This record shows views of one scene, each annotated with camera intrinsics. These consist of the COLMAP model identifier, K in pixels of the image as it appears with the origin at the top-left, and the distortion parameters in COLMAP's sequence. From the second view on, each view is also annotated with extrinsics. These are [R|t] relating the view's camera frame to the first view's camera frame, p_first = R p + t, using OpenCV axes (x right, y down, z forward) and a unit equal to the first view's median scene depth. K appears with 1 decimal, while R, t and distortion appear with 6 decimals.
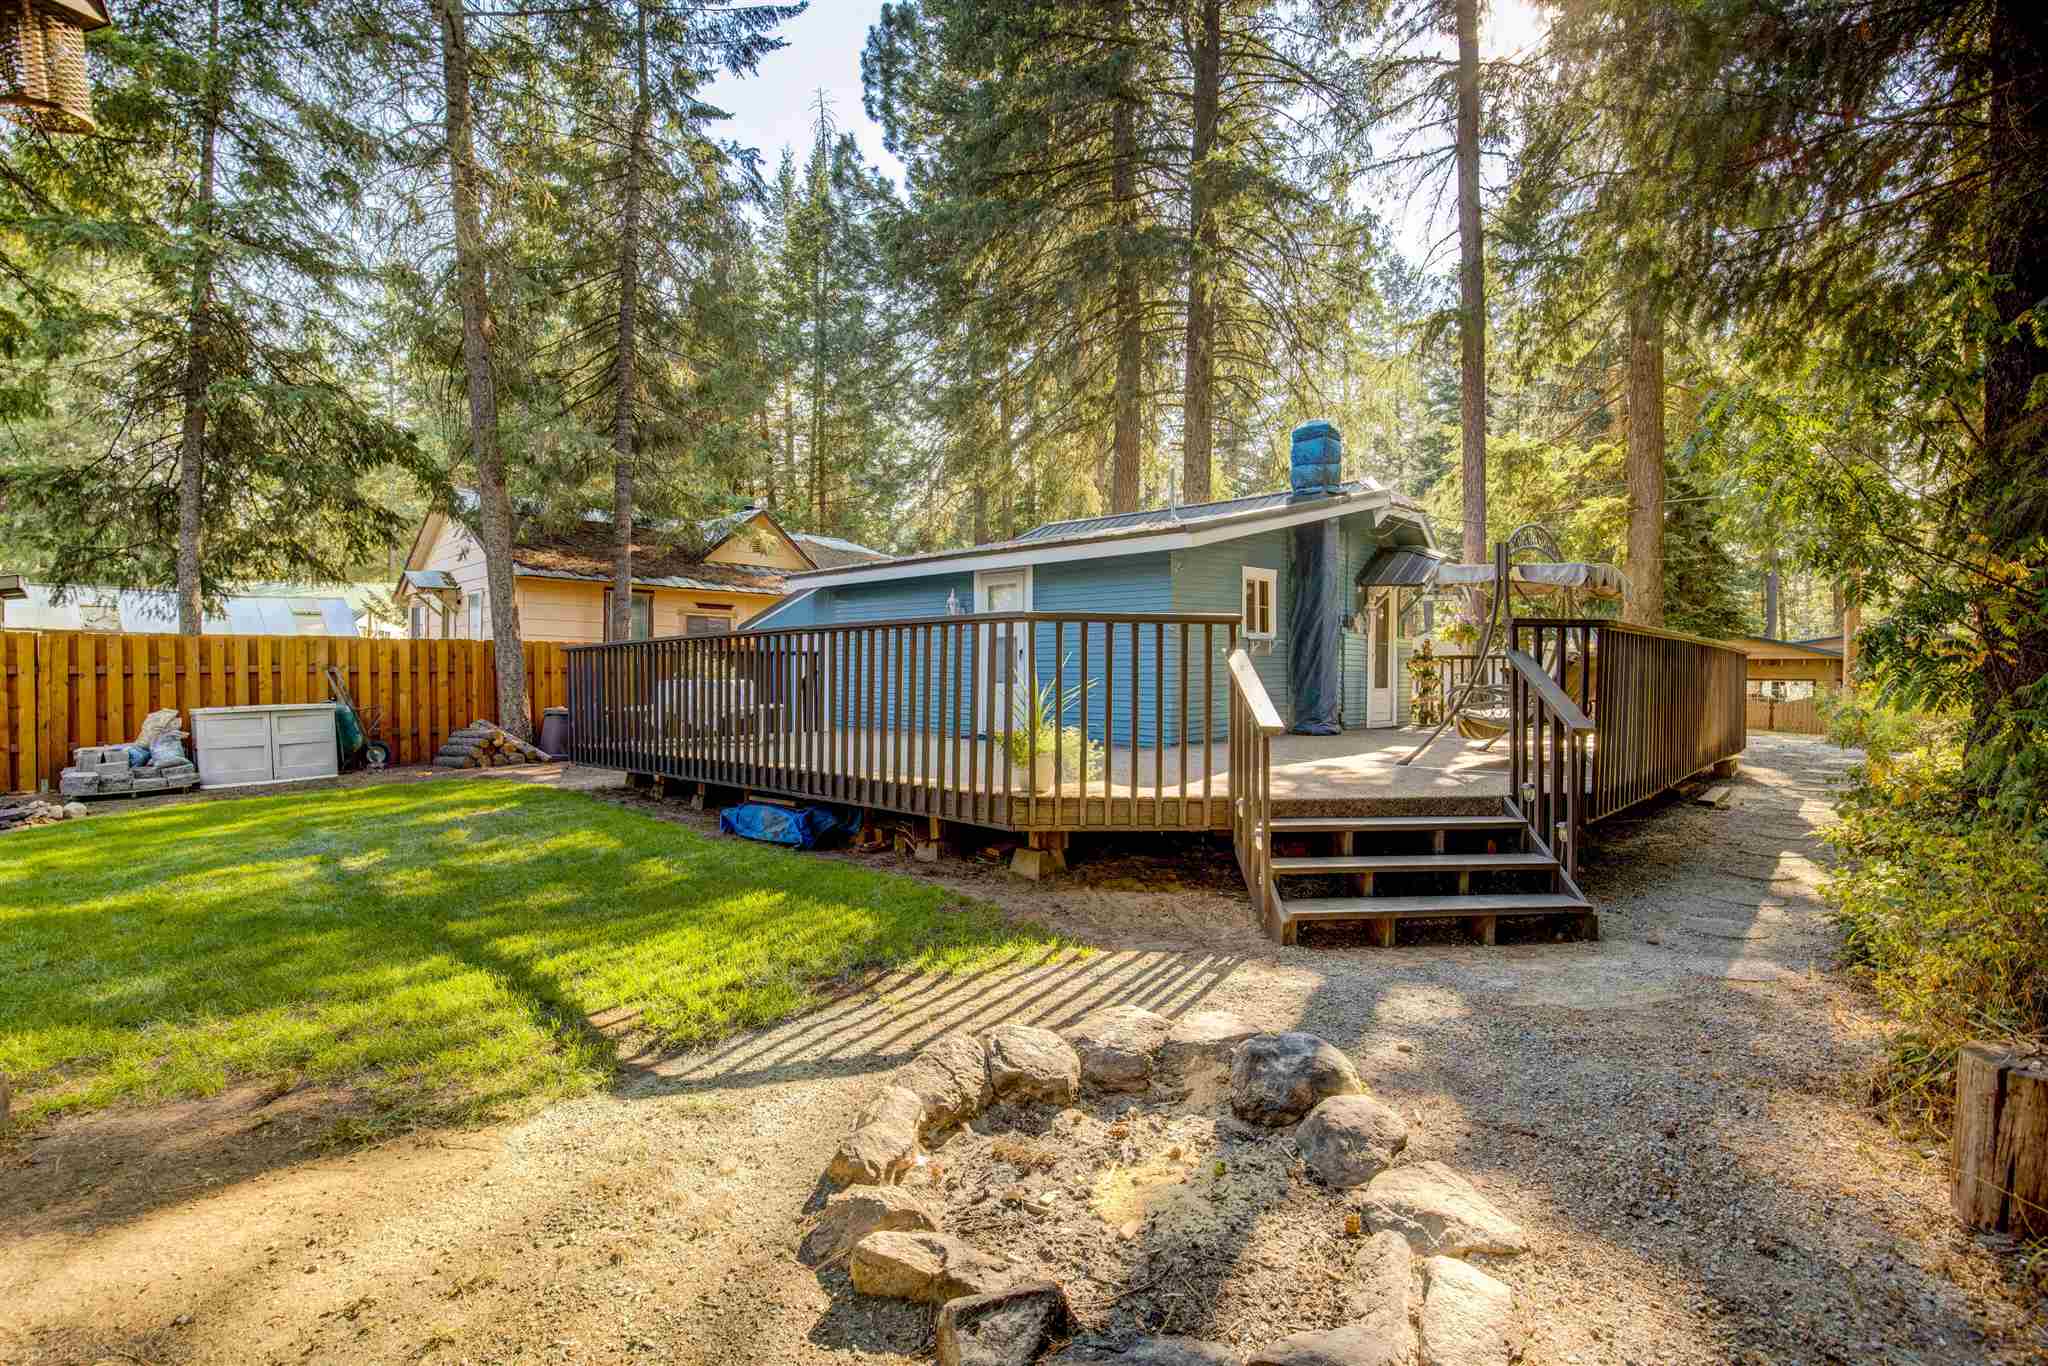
lens RADIAL K [[937.0, 0, 1013.8], [0, 937.0, 682.8], [0, 0, 1]] dist [-0.033808, 0.003228]
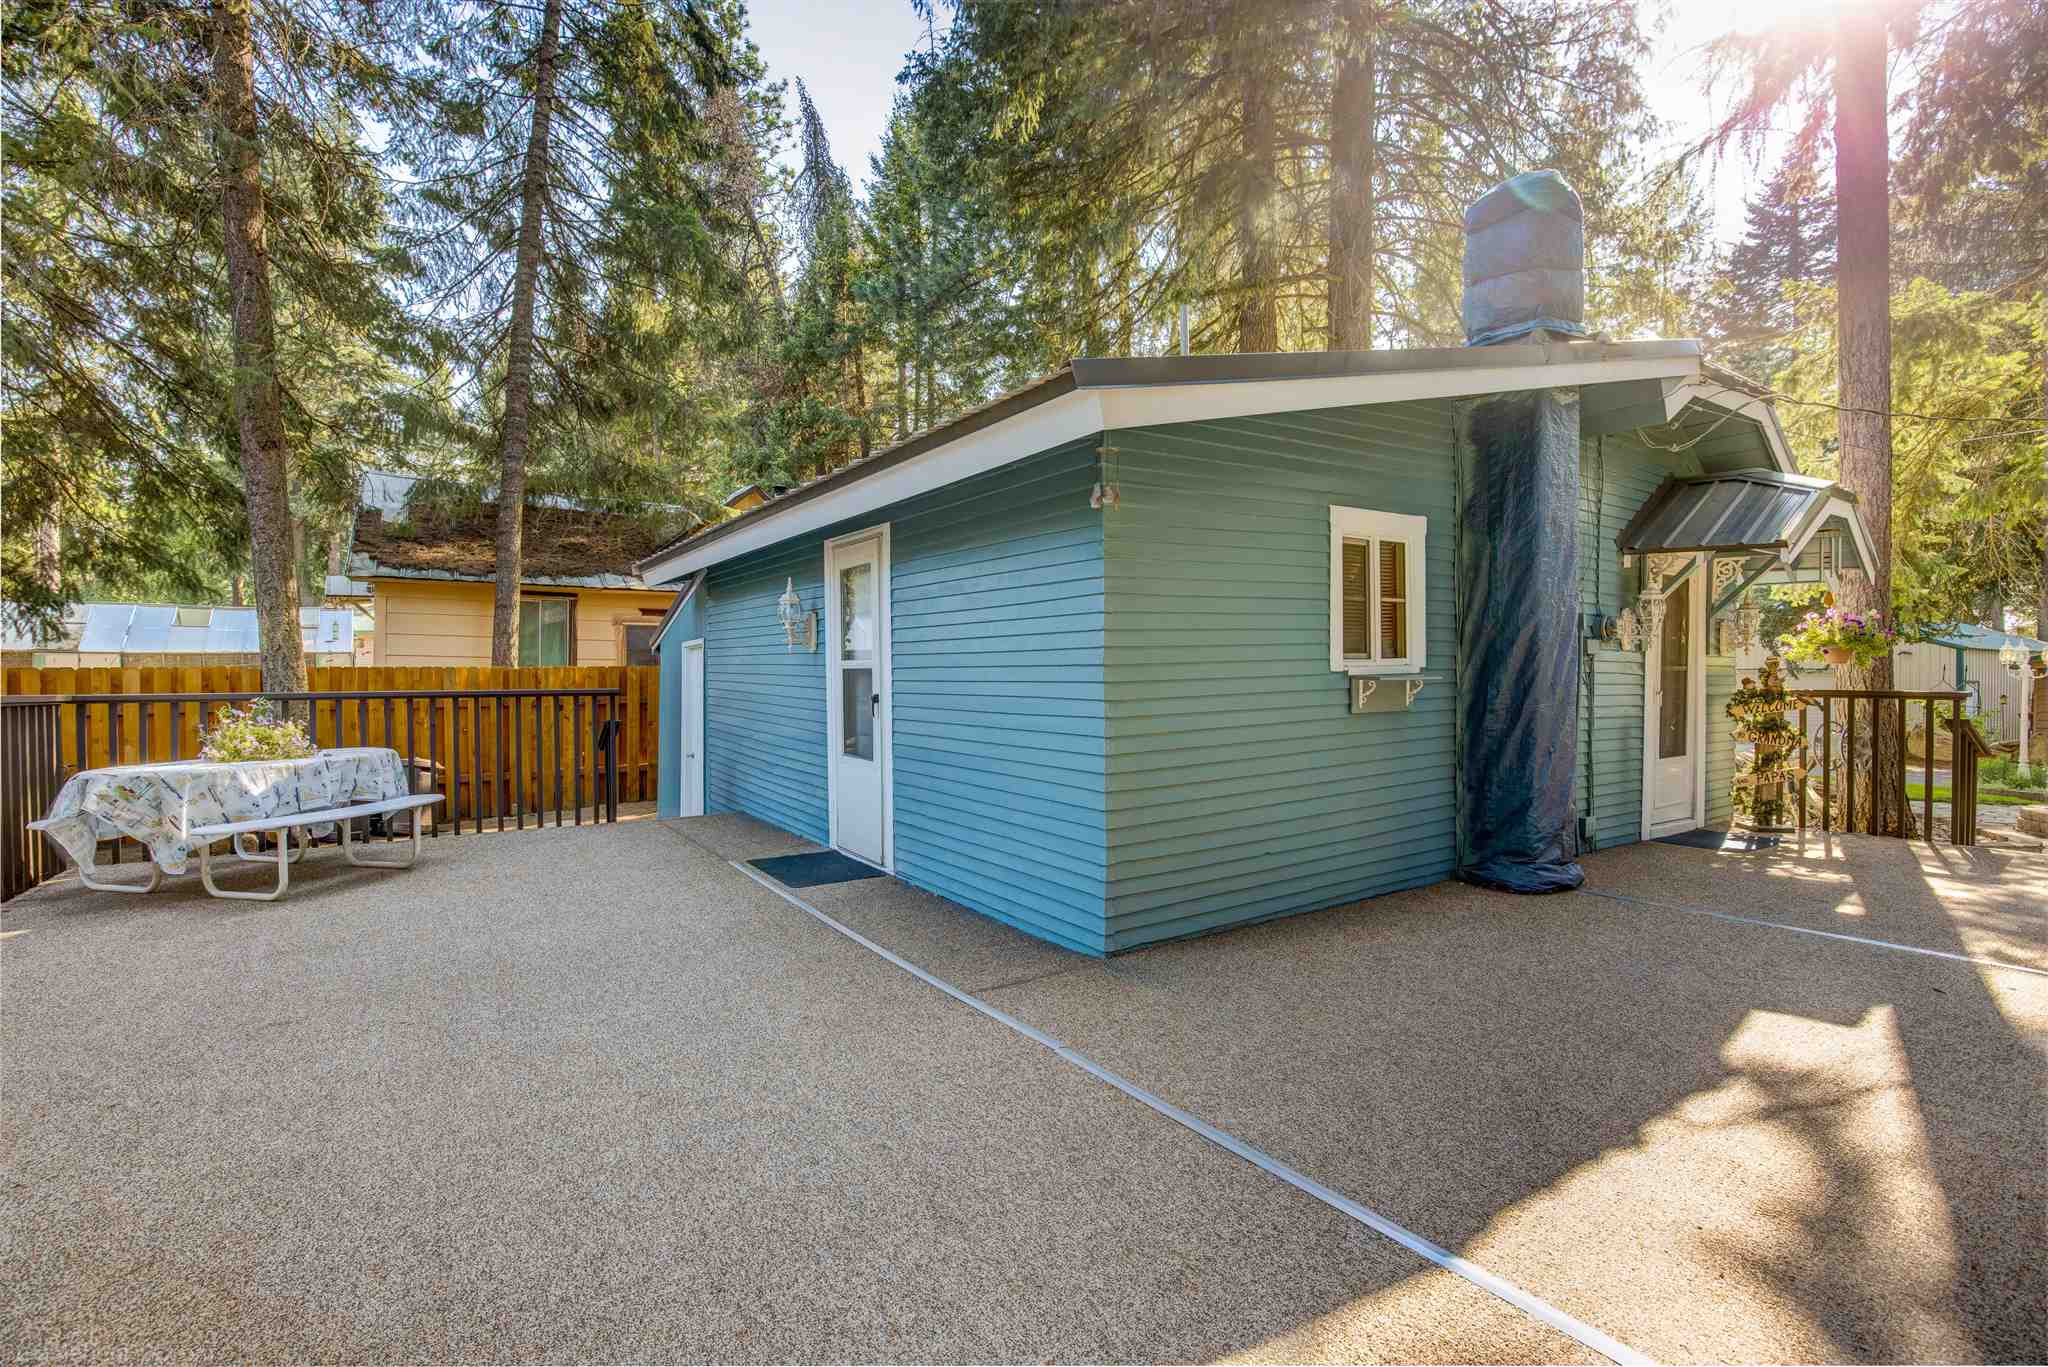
lens RADIAL K [[937.0, 0, 1013.9], [0, 937.0, 683.9], [0, 0, 1]] dist [-0.033808, 0.003228]
pose [[0.975676, 0.001209, -0.219213, 0.161460], [-0.000816, 0.999998, 0.001882, -0.035890], [0.219215, -0.001657, 0.975675, 0.451882]]
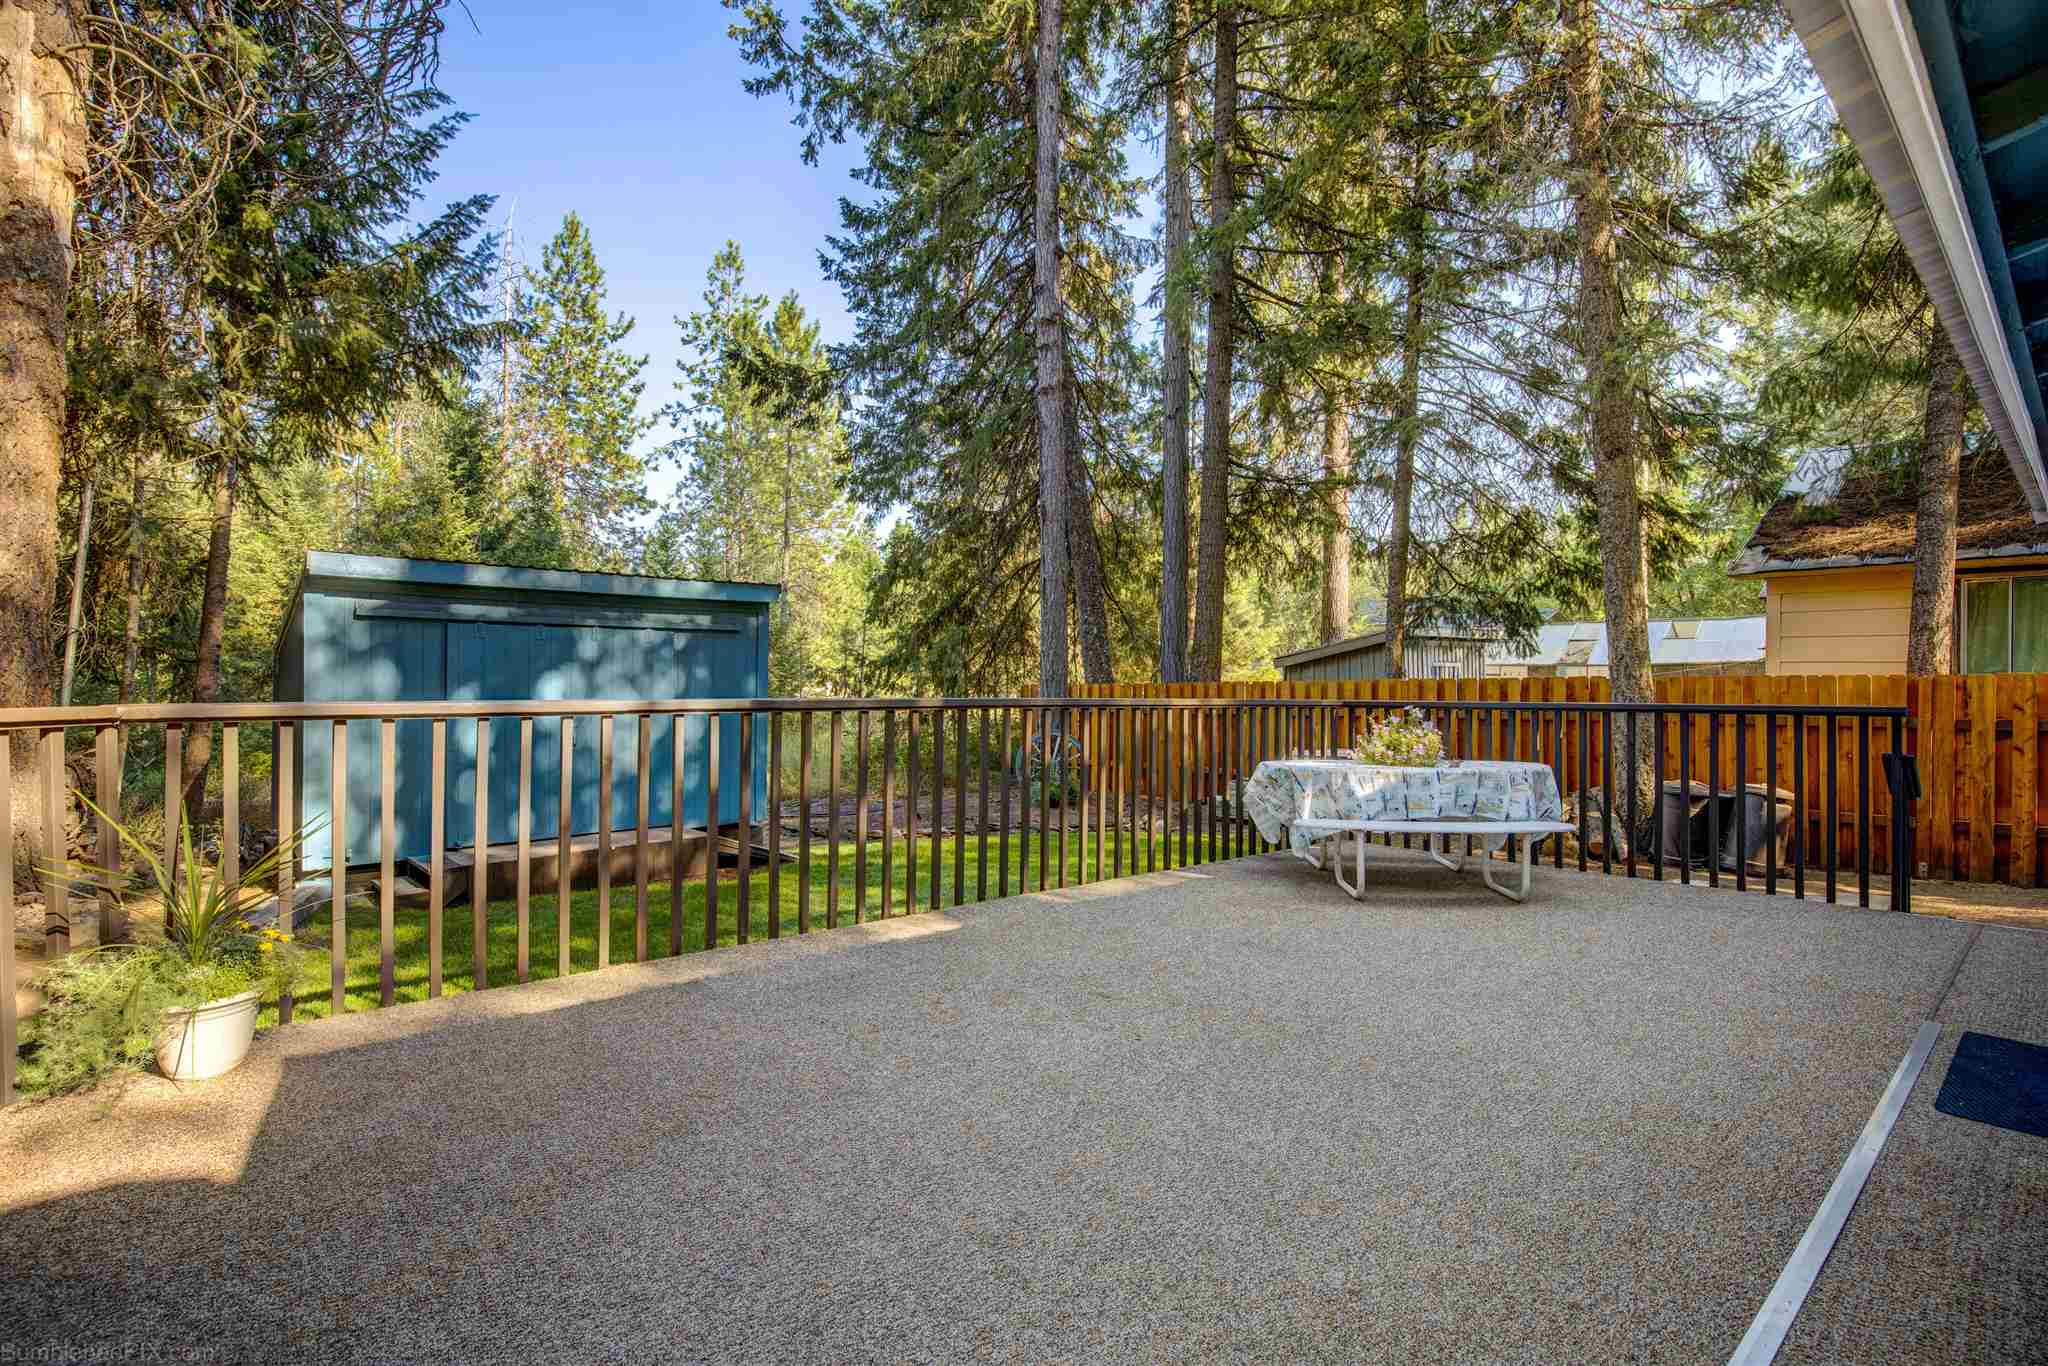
lens RADIAL K [[937.0, 0, 1035.0], [0, 937.0, 680.8], [0, 0, 1]] dist [-0.033808, 0.003228]
pose [[-0.105366, -0.005188, -0.994420, 0.197325], [-0.009506, 0.999946, -0.004210, -0.037122], [0.994388, 0.009009, -0.105409, 0.659930]]
